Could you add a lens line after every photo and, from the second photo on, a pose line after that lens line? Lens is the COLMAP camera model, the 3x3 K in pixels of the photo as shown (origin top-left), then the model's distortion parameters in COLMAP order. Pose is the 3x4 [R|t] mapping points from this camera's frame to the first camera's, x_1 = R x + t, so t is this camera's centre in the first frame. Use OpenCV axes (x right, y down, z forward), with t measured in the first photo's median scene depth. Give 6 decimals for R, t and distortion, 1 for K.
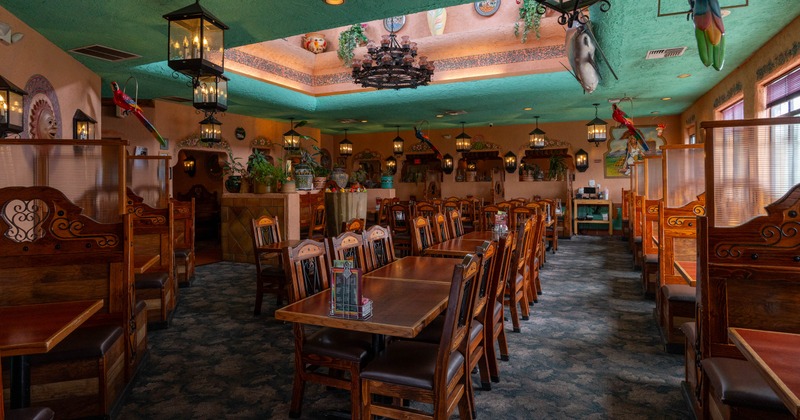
lens RADIAL K [[447.0, 0, 401.7], [0, 447.0, 166.4], [0, 0, 1]] dist [-0.014346, 0.001937]
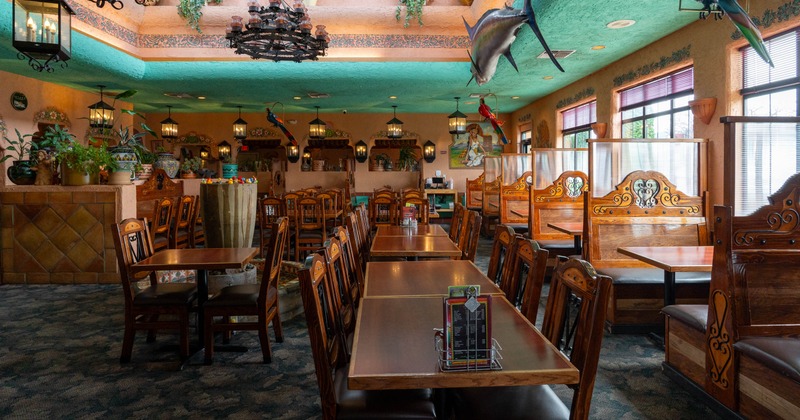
lens RADIAL K [[447.0, 0, 401.7], [0, 447.0, 166.4], [0, 0, 1]] dist [-0.014346, 0.001937]
pose [[0.900947, 0.011878, 0.433767, -0.132129], [-0.021943, 0.999593, 0.018205, 0.004403], [-0.433375, -0.025920, 0.900841, 0.111053]]
